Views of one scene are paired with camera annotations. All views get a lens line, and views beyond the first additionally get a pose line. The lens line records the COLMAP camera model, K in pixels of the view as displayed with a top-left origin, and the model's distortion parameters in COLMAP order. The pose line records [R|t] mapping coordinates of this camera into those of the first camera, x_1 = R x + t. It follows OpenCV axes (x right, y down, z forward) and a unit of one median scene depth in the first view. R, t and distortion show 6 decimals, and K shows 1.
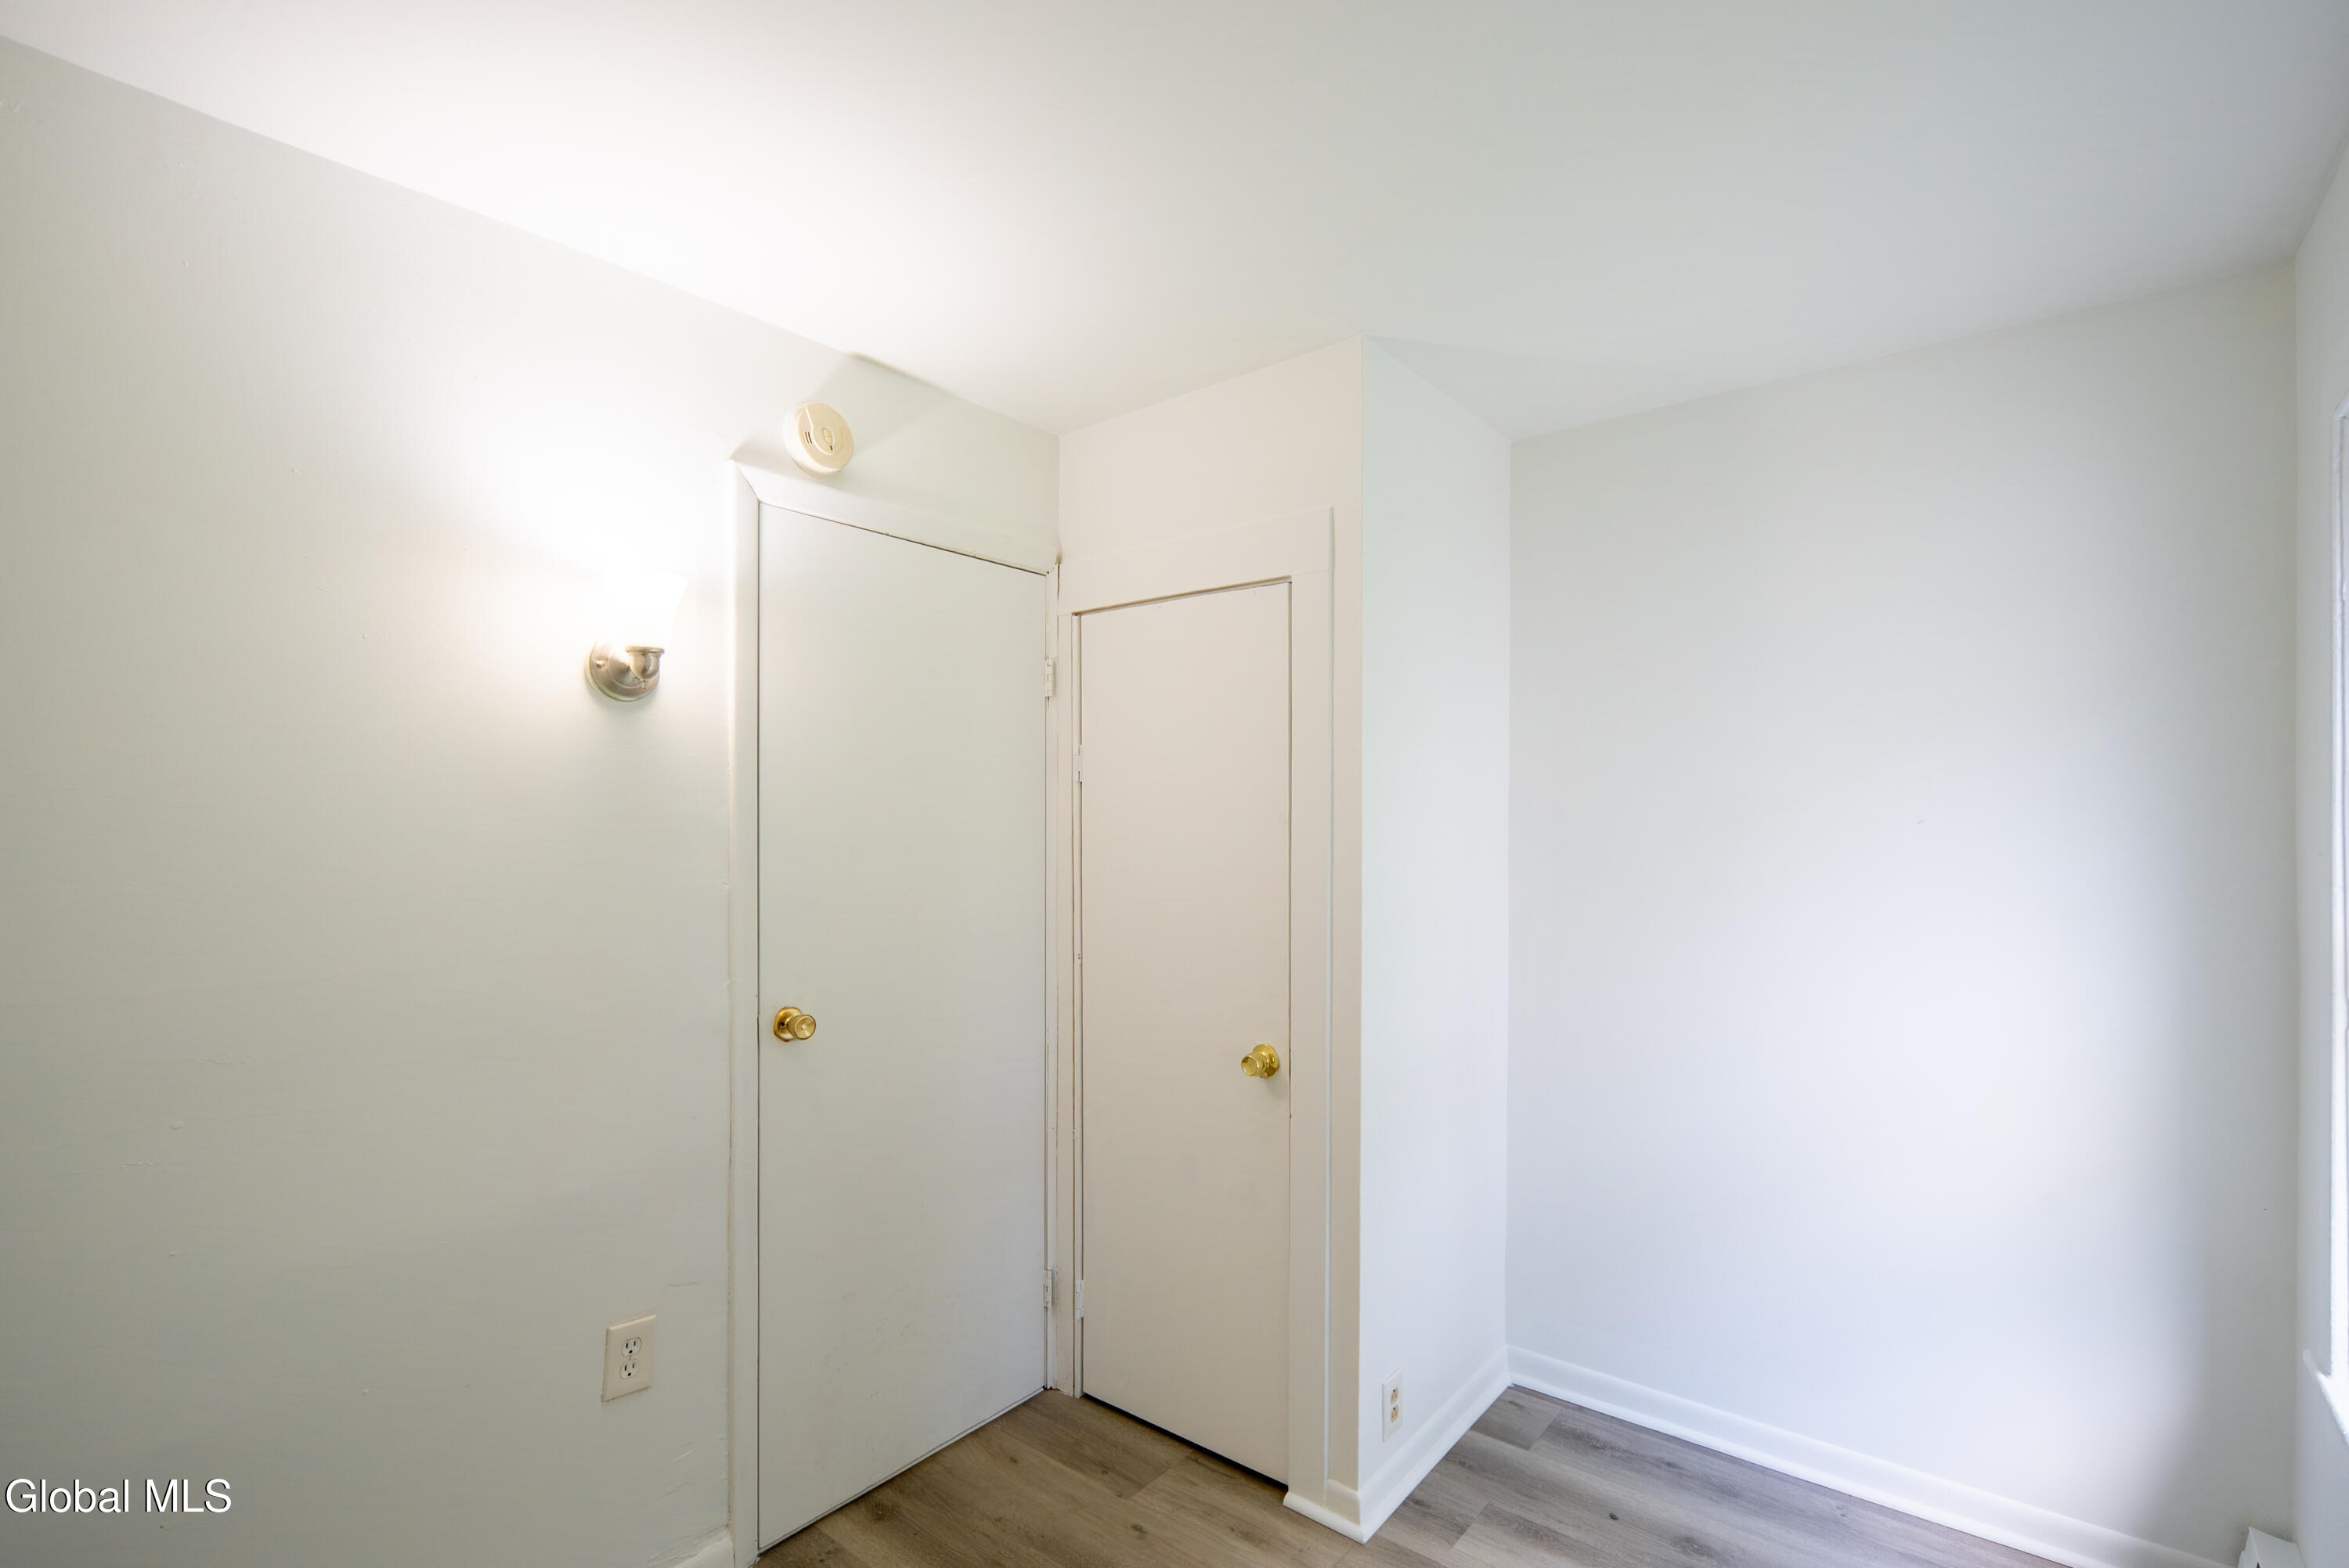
lens RADIAL K [[1052.4, 0, 1174.5], [0, 1052.4, 797.6], [0, 0, 1]] dist [-0.000985, -0.000363]
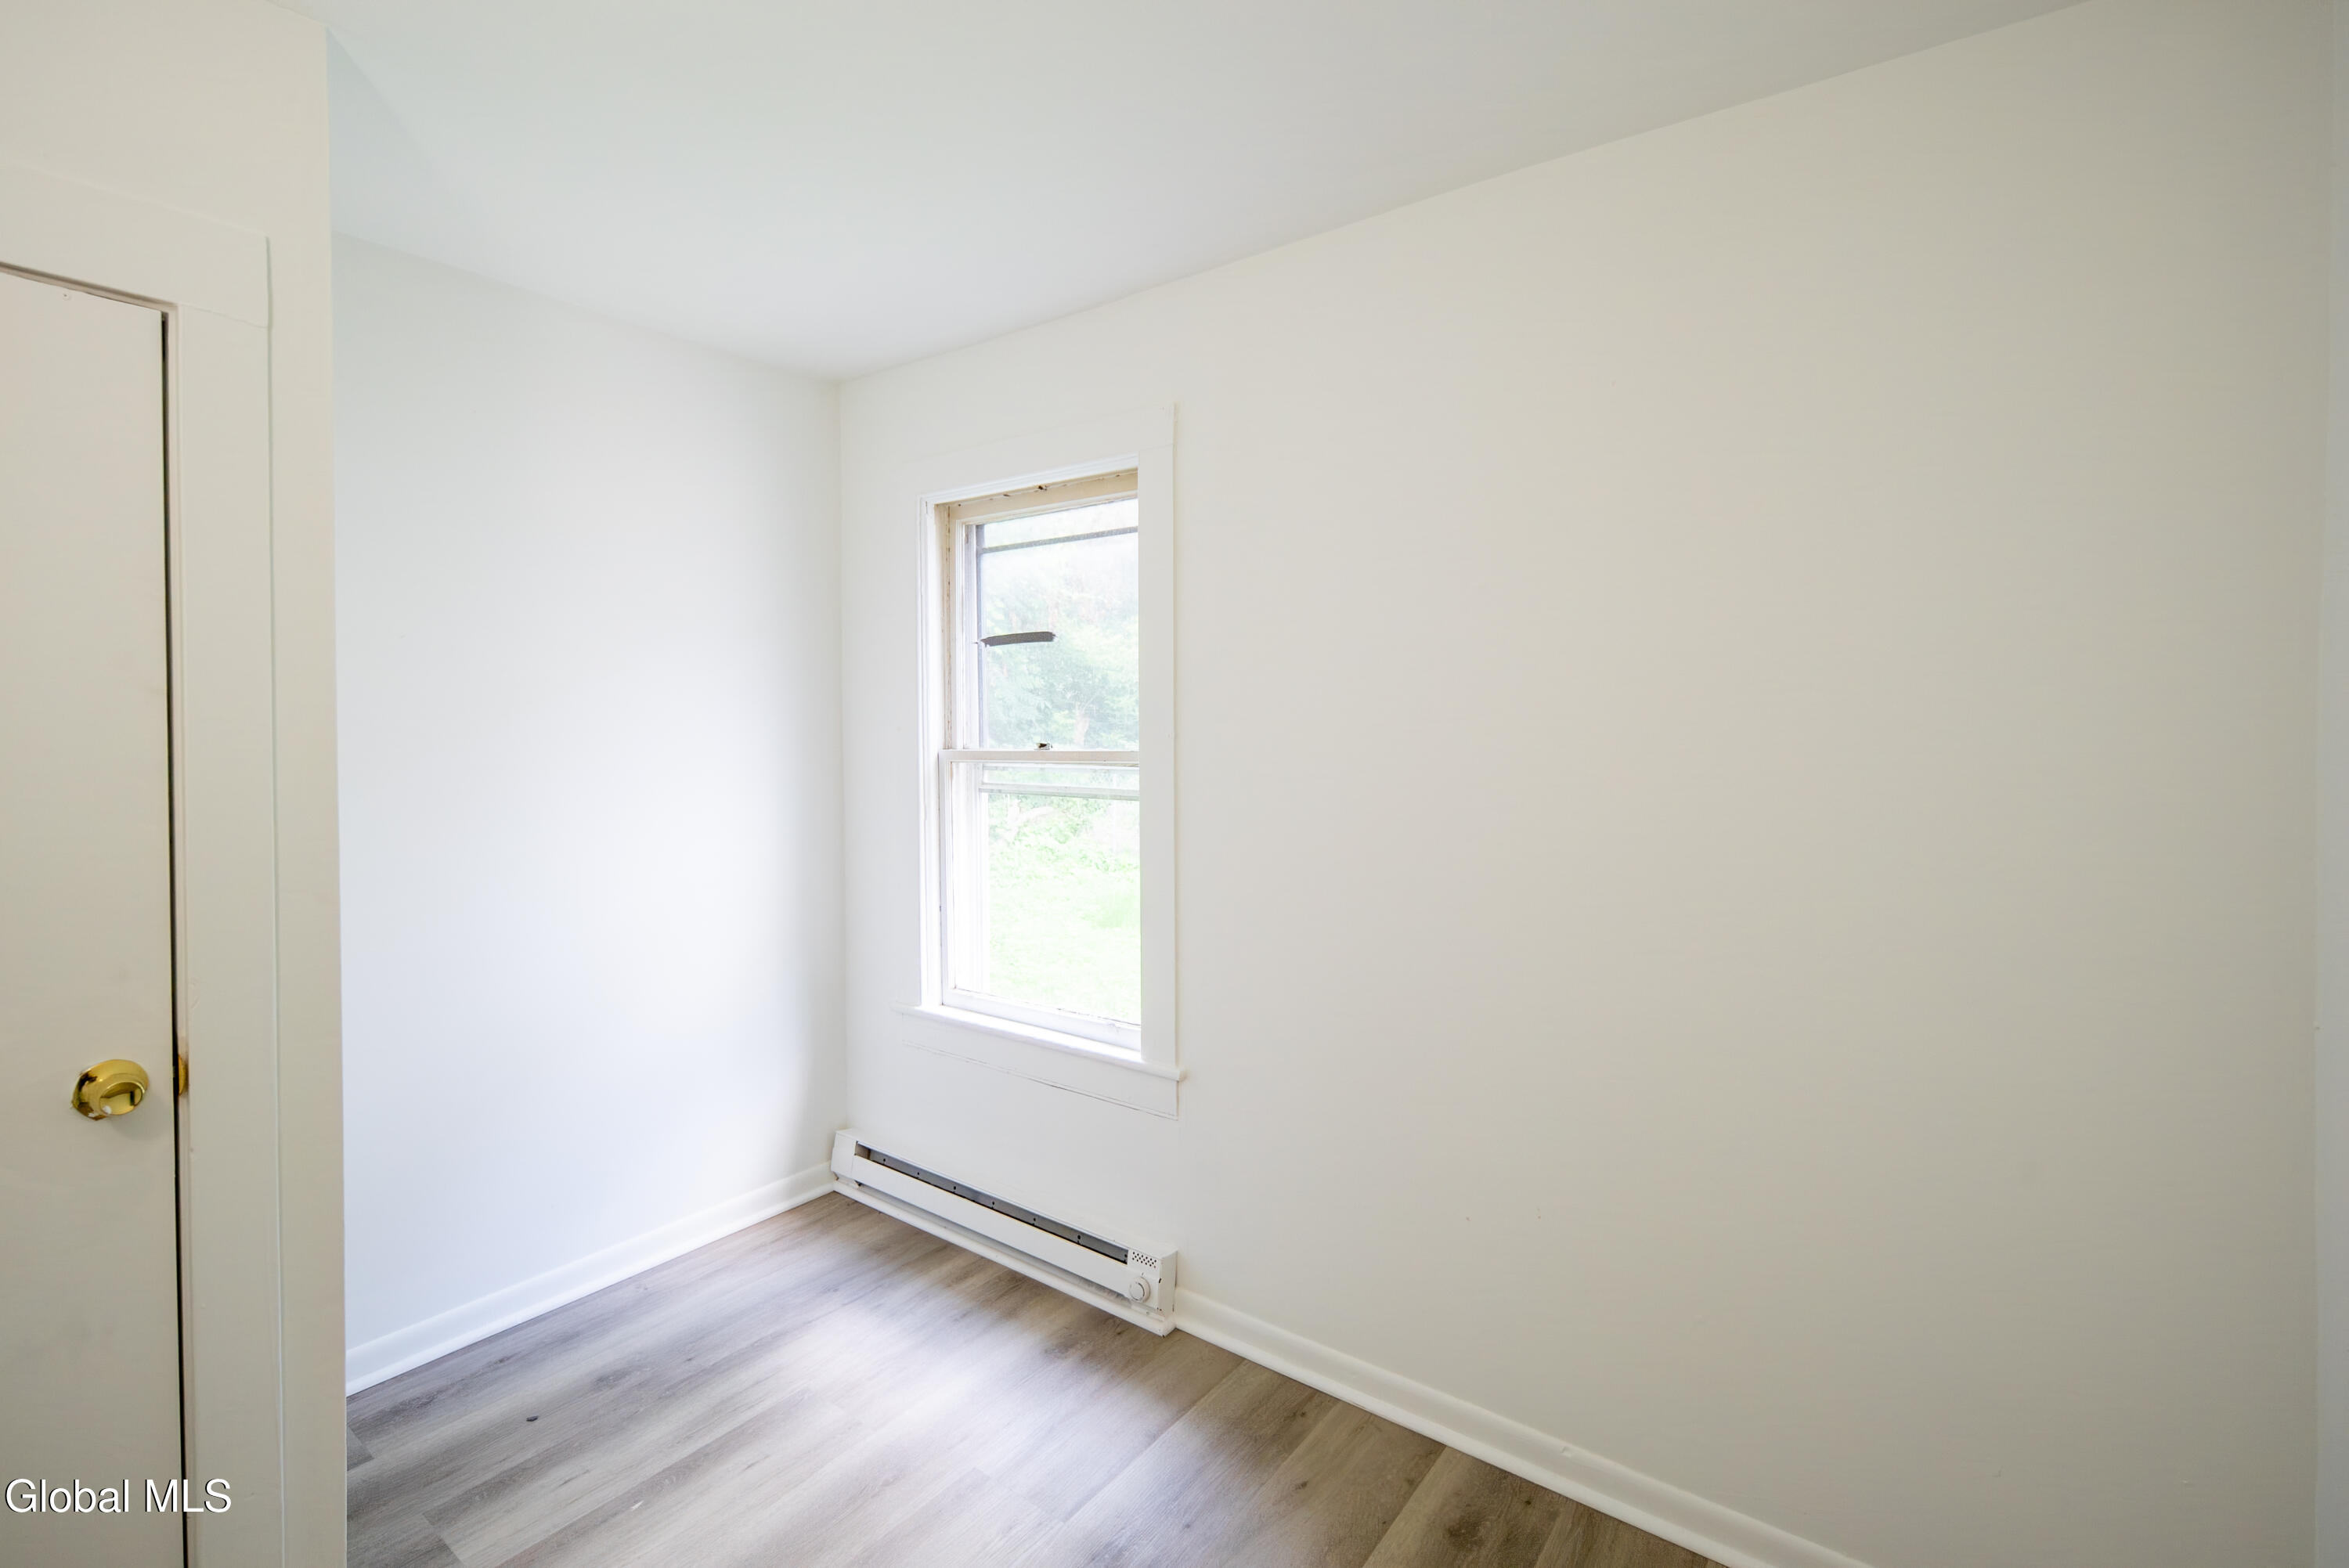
lens RADIAL K [[1052.4, 0, 1167.8], [0, 1052.4, 724.9], [0, 0, 1]] dist [-0.000985, -0.000363]
pose [[-0.022966, -0.007256, 0.999710, -0.561518], [-0.025986, 0.999640, 0.006659, 0.017917], [-0.999398, -0.025826, -0.023146, 0.445806]]
